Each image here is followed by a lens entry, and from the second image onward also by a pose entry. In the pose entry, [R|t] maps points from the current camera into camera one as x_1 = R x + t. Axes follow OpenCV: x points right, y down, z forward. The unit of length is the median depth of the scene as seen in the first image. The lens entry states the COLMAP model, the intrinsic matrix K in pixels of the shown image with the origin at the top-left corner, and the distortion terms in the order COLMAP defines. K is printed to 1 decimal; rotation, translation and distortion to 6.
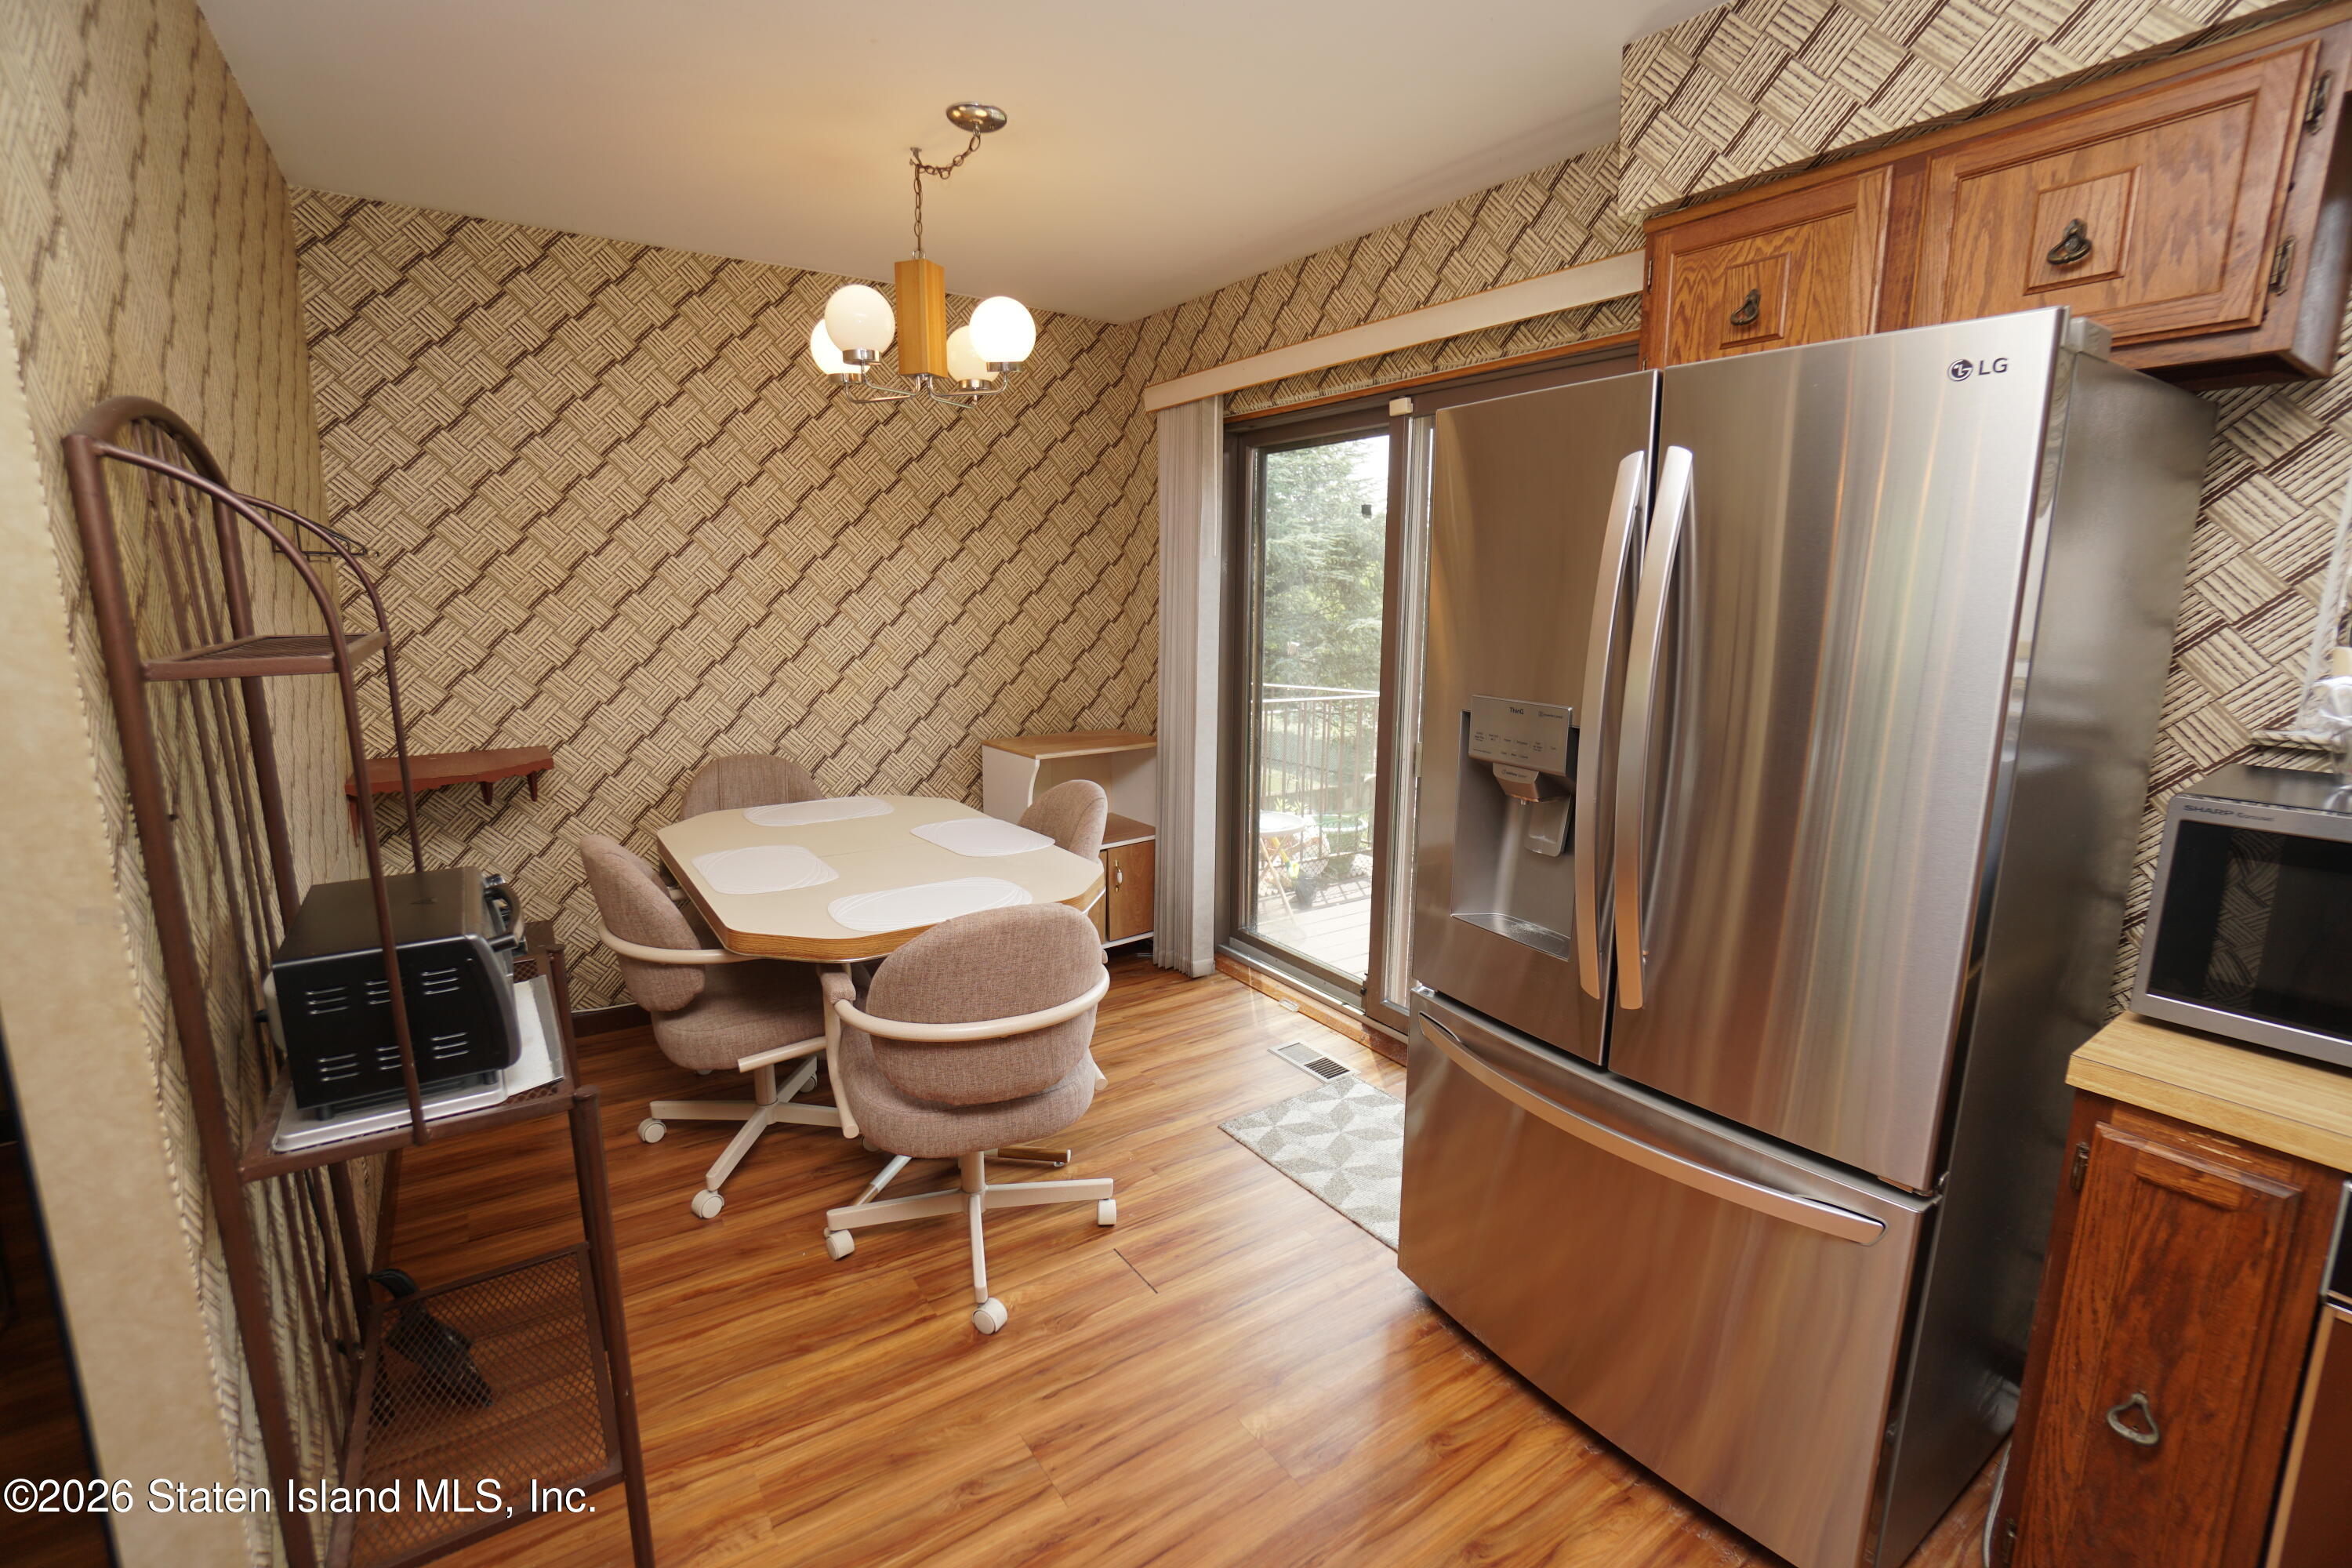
lens RADIAL K [[1031.2, 0, 1188.3], [0, 1031.2, 787.6], [0, 0, 1]] dist [-0.063967, 0.022535]
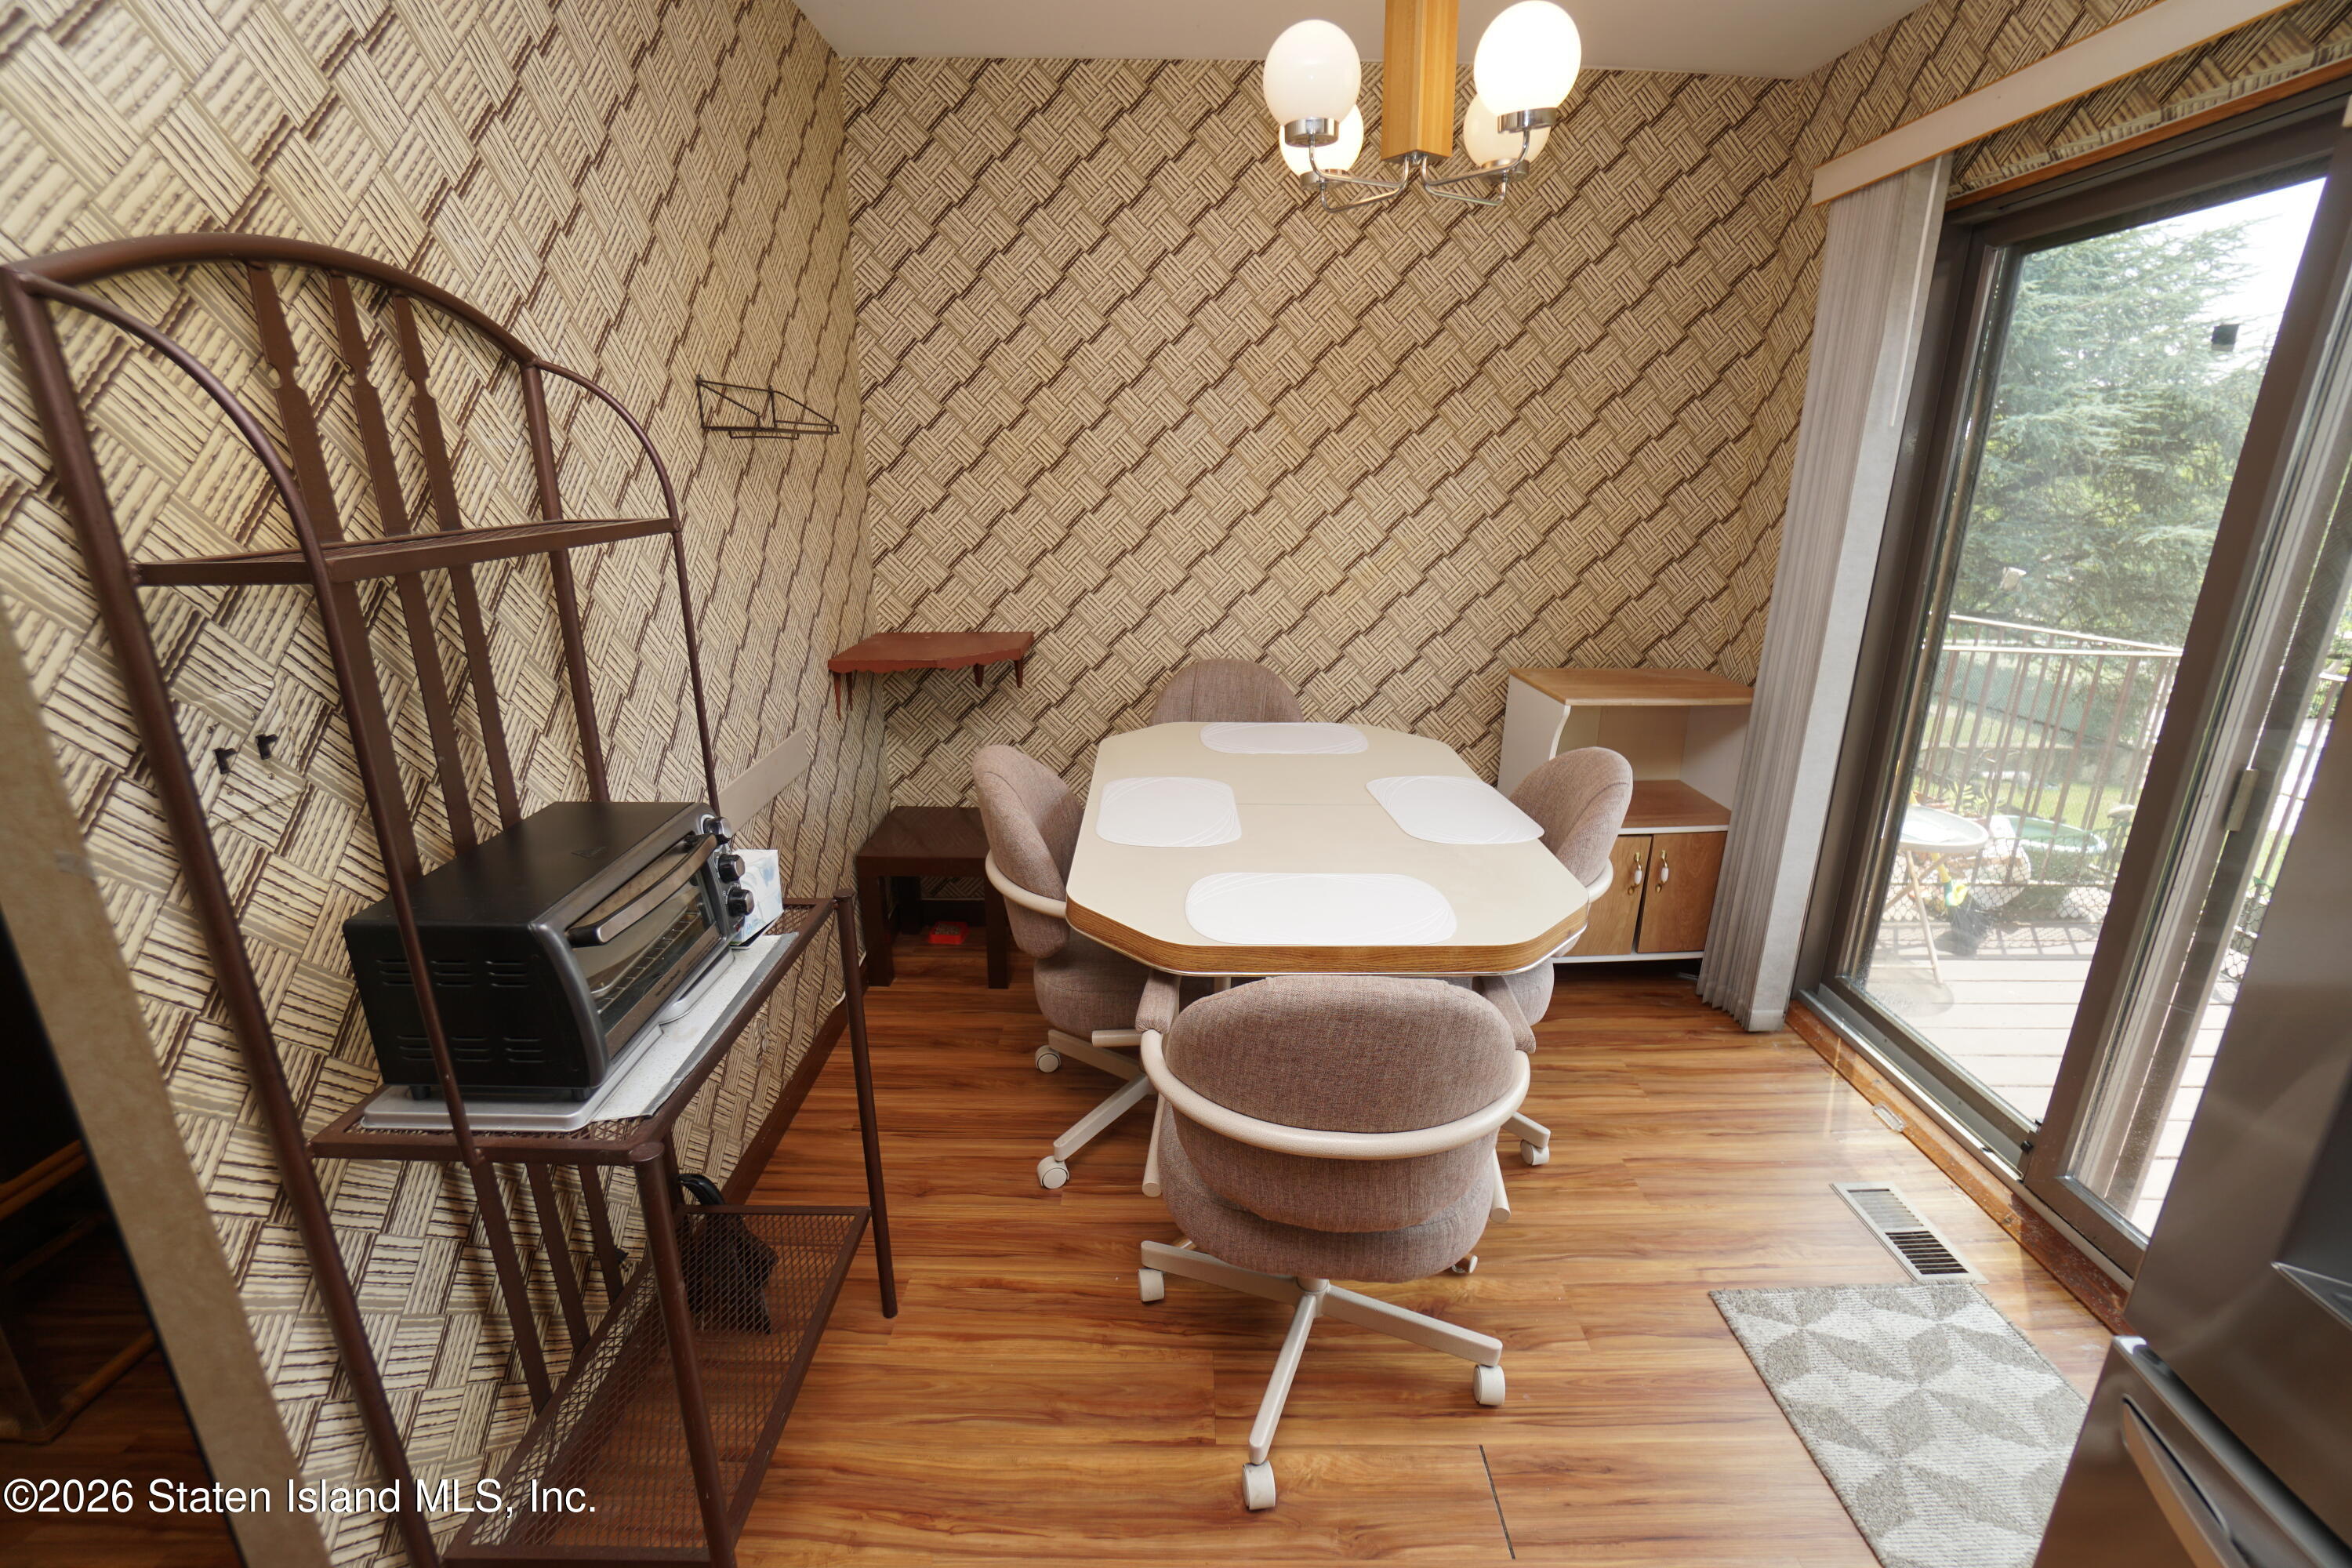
lens RADIAL K [[1031.2, 0, 1188.3], [0, 1031.2, 787.6], [0, 0, 1]] dist [-0.063967, 0.022535]
pose [[0.825713, 0.166615, -0.538923, 0.038239], [-0.107388, 0.984341, 0.139787, -0.043940], [0.553774, -0.057550, 0.830676, 0.230001]]
